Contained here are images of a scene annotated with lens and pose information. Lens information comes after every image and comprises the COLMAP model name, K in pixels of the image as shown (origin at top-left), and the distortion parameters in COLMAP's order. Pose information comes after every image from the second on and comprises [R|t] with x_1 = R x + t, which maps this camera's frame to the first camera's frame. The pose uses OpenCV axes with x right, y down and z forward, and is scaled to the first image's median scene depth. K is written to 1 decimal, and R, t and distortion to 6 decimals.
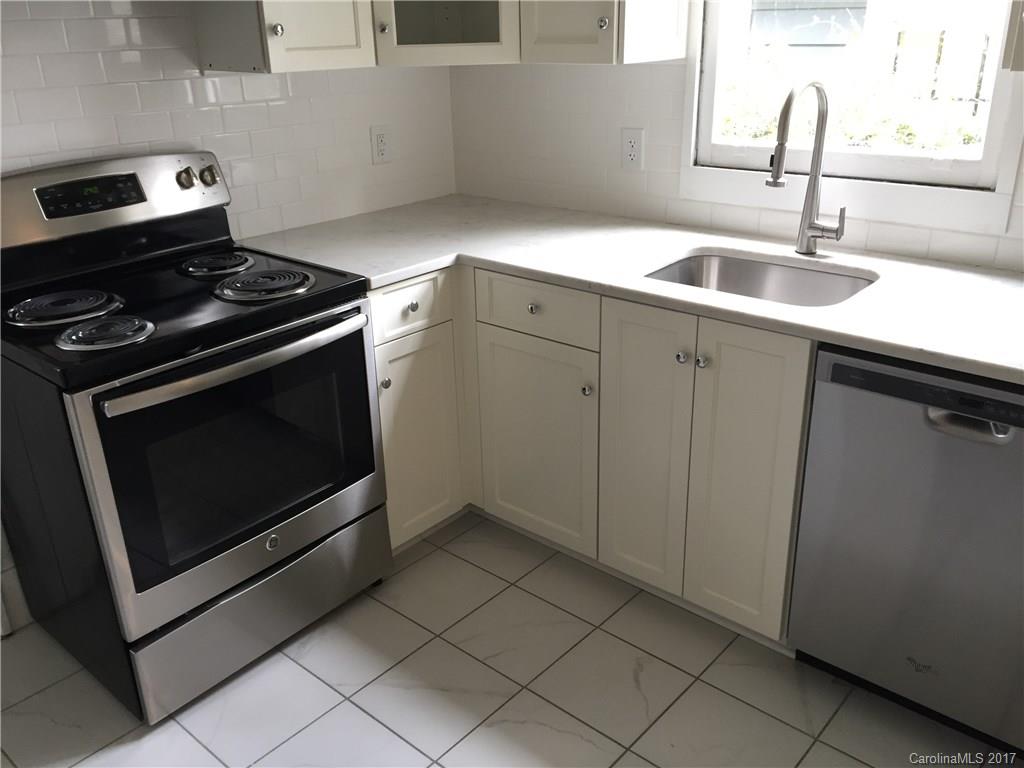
lens RADIAL K [[878.2, 0, 512.0], [0, 878.2, 384.0], [0, 0, 1]] dist [0.093591, -0.124629]
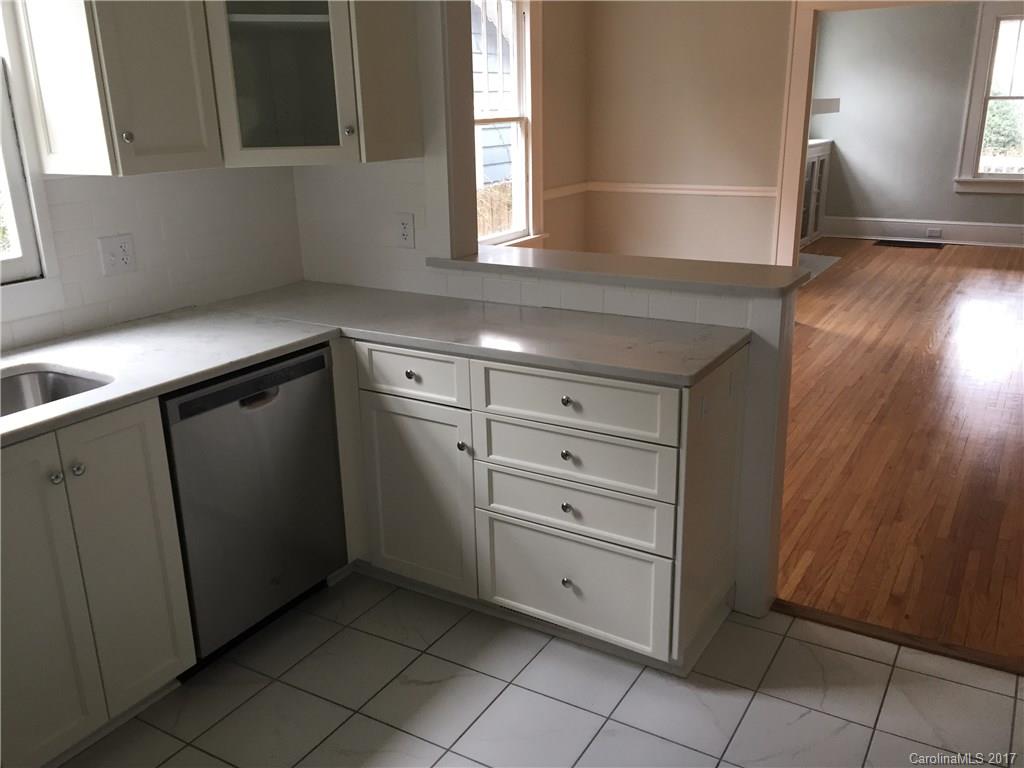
lens RADIAL K [[849.3, 0, 512.0], [0, 849.3, 384.0], [0, 0, 1]] dist [-0.003097, -0.113618]
pose [[-0.194933, -0.272000, 0.942347, -0.646739], [0.389511, 0.860298, 0.328891, -0.200166], [-0.900157, 0.431166, -0.061754, 0.511375]]
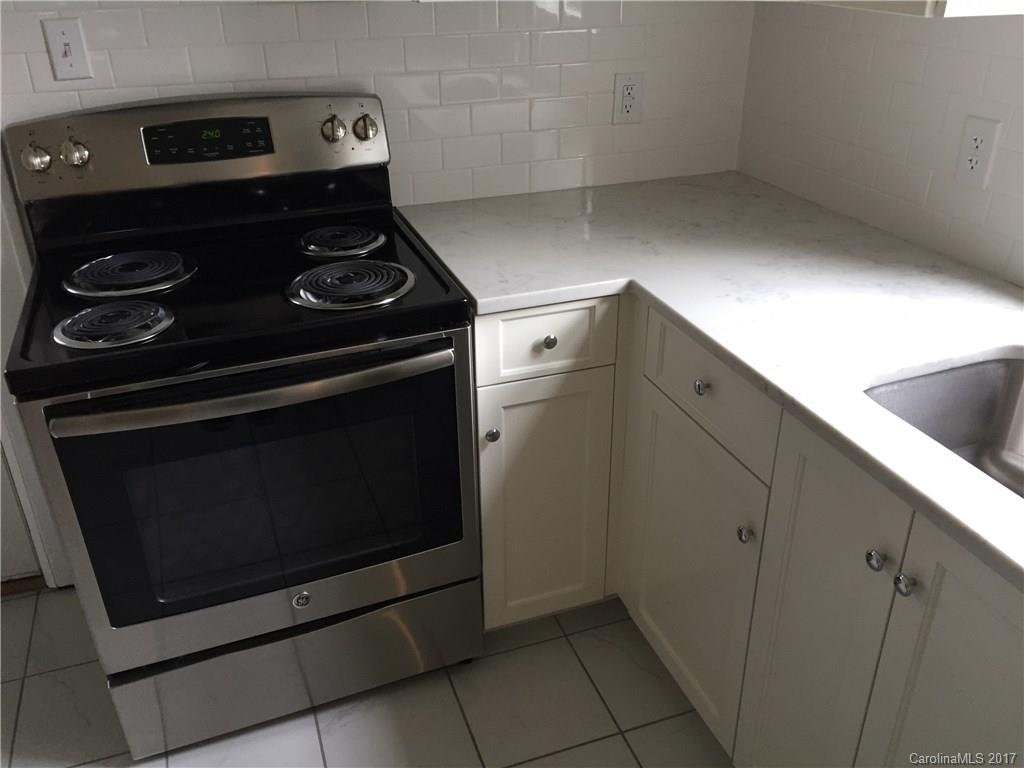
lens RADIAL K [[878.2, 0, 512.0], [0, 878.2, 384.0], [0, 0, 1]] dist [0.093591, -0.124629]
pose [[0.875646, 0.239377, -0.419456, 0.178610], [-0.197947, 0.970106, 0.140395, -0.154321], [0.440525, -0.039906, 0.896853, 0.343383]]
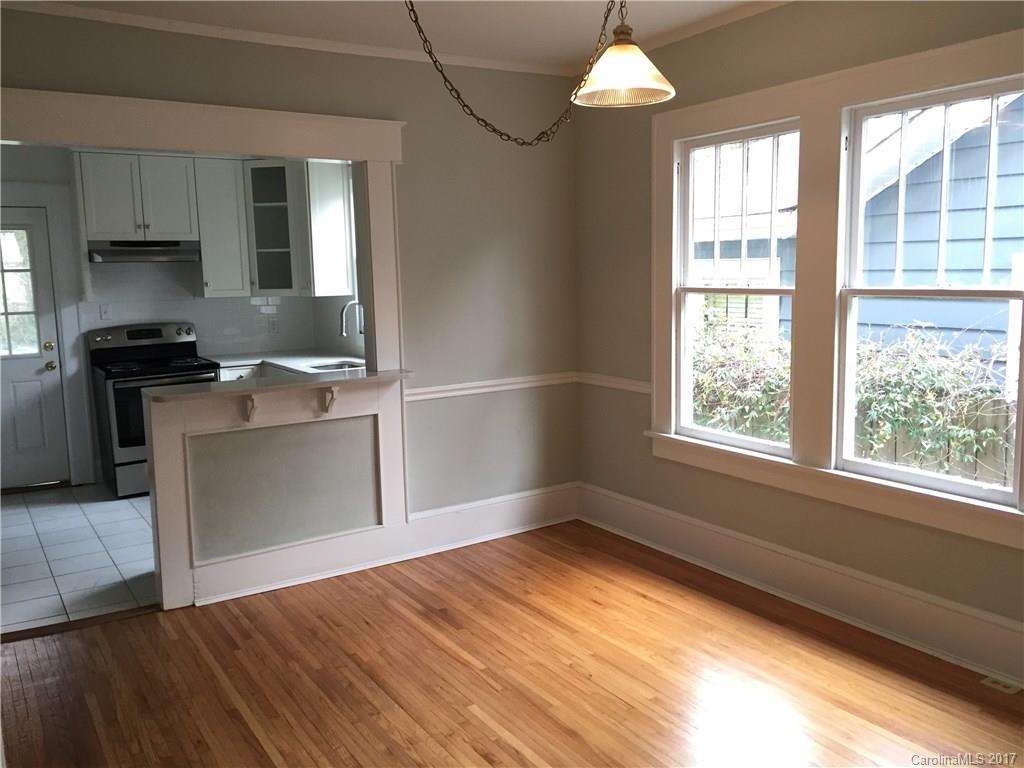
lens RADIAL K [[878.2, 0, 512.0], [0, 878.2, 384.0], [0, 0, 1]] dist [0.093591, -0.124629]
pose [[0.961366, 0.040578, -0.272266, 1.514856], [-0.106437, 0.966944, -0.231713, 0.505377], [0.253864, 0.251741, 0.933906, -1.429102]]
